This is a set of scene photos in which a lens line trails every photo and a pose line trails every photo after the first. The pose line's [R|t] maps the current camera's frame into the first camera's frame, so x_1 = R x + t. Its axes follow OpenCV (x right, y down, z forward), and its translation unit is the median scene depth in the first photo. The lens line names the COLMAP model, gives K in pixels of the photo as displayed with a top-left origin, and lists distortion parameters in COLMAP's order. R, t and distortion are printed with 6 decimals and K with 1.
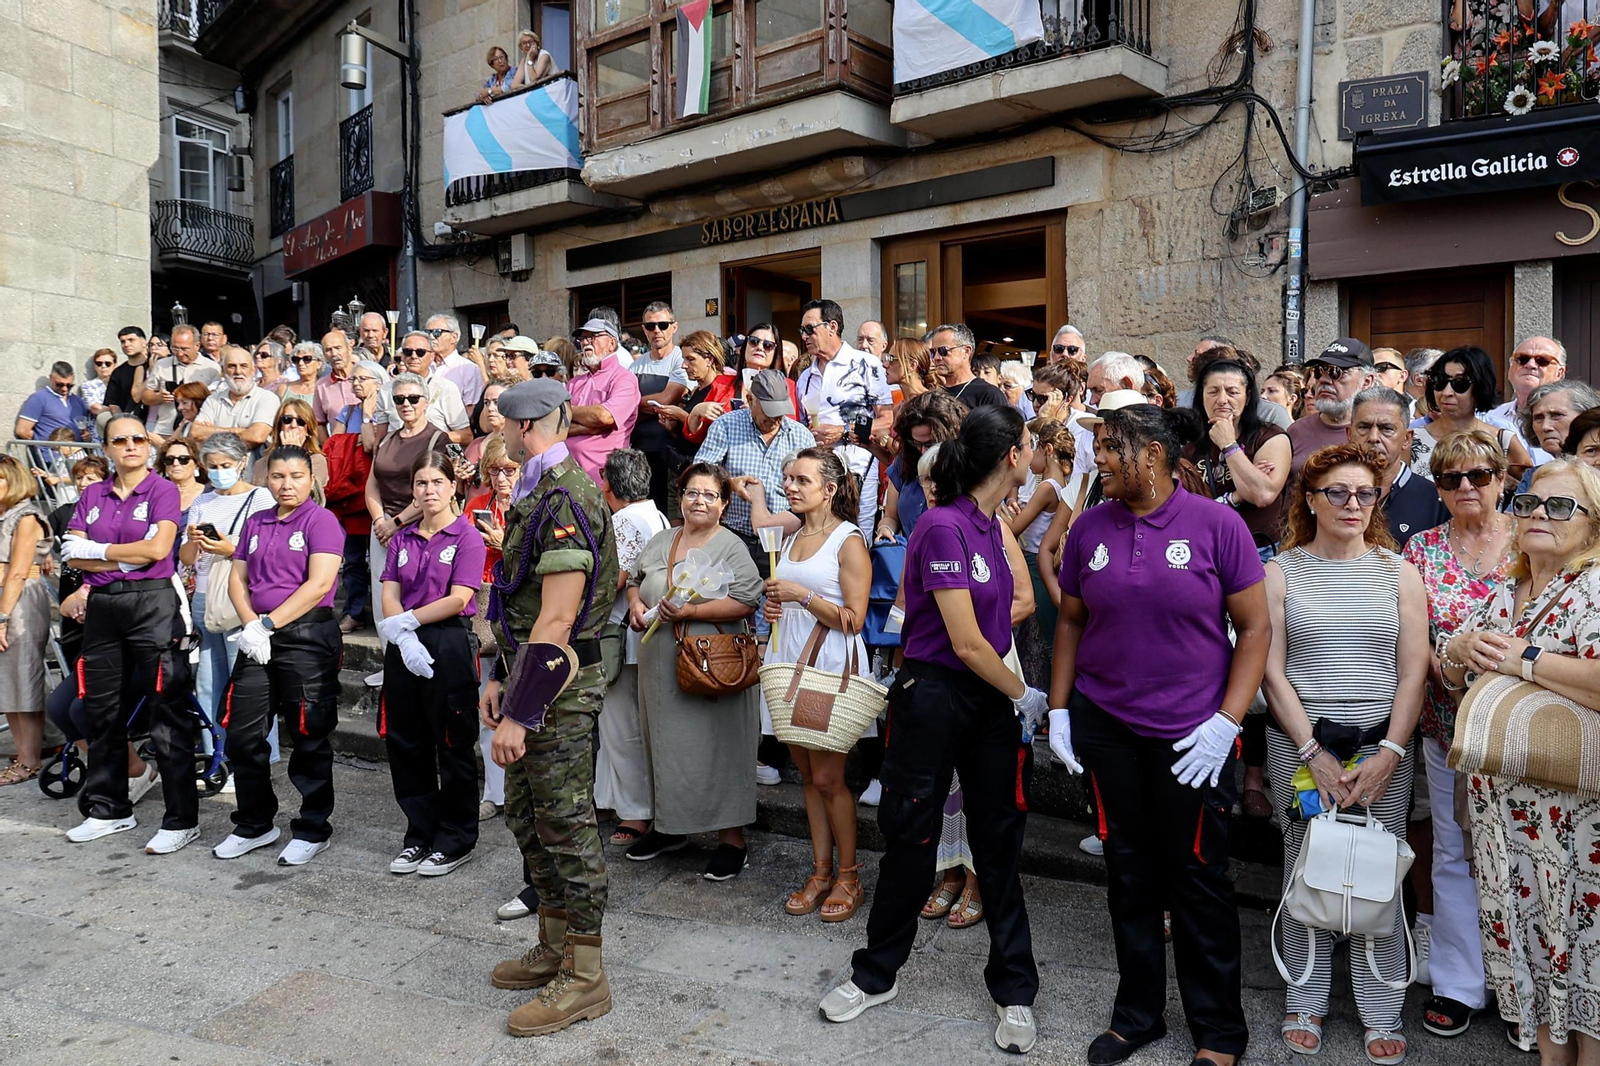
lens RADIAL K [[1272.9, 0, 800.0], [0, 1272.9, 533.0], [0, 0, 1]] dist [0.001003, 0.002491]
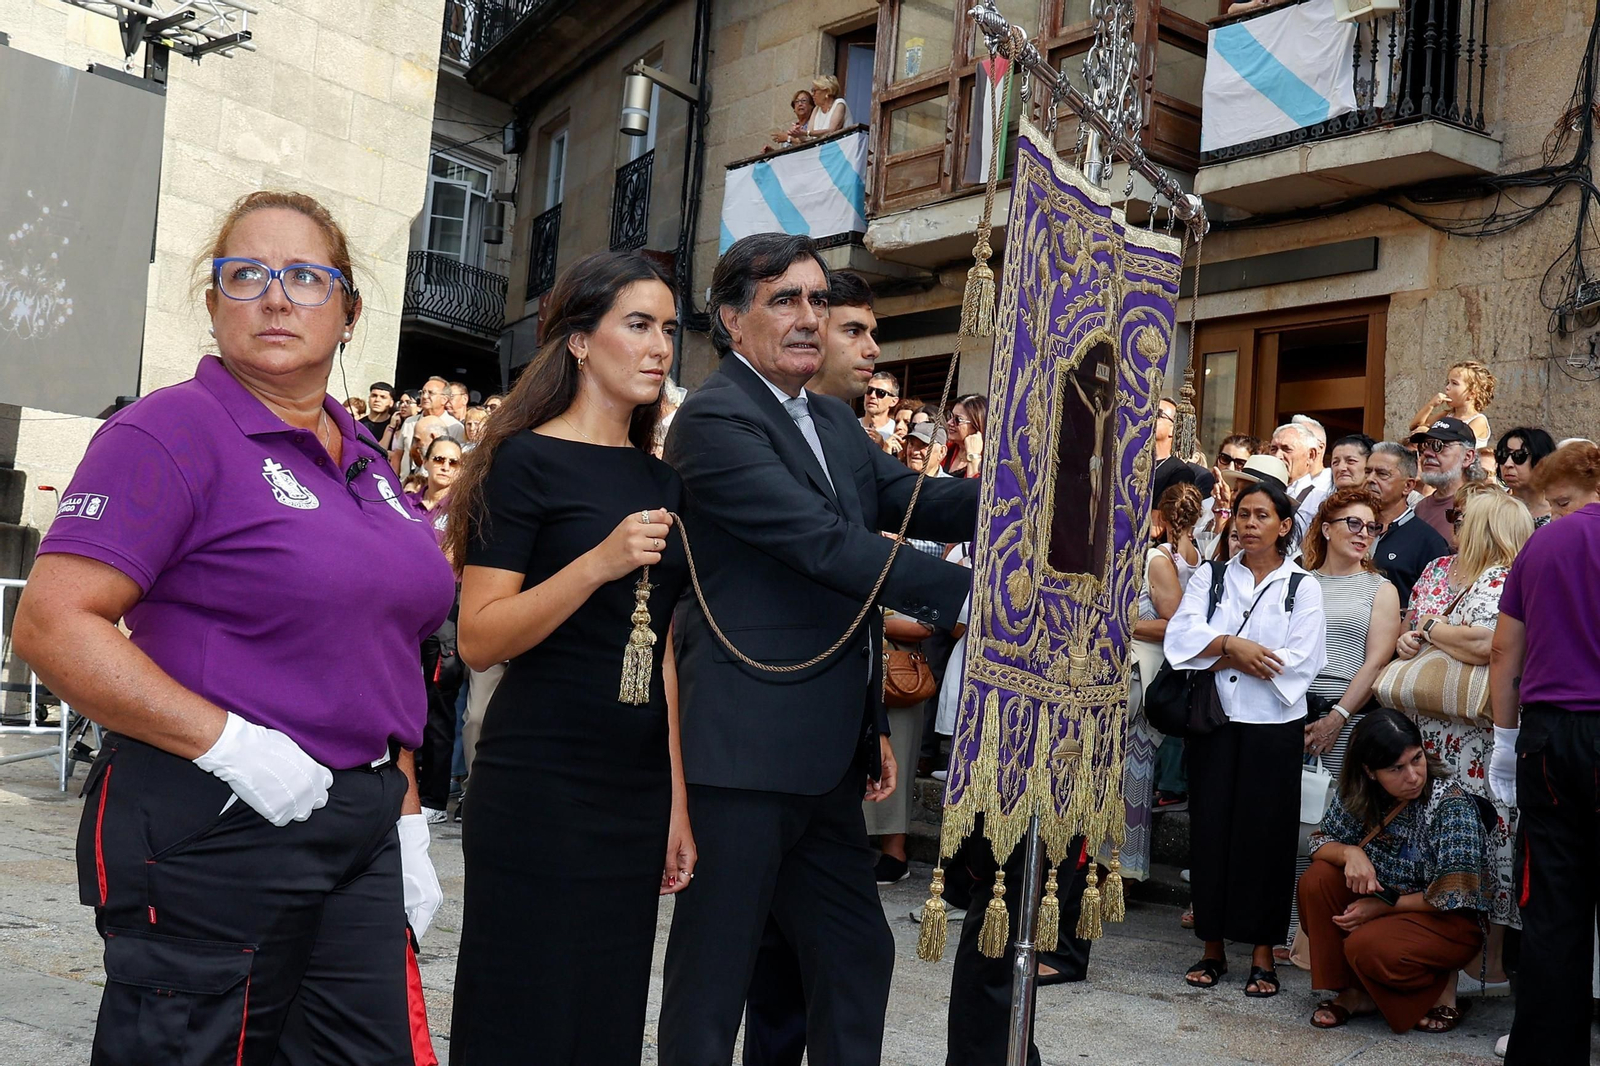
lens RADIAL K [[1897.5, 0, 800.0], [0, 1897.5, 533.0], [0, 0, 1]] dist [-0.003439, 0.025225]
pose [[0.970075, 0.066803, -0.233433, 0.113654], [-0.093961, 0.989785, -0.107222, 0.069424], [0.223886, 0.125947, 0.966443, -0.272688]]
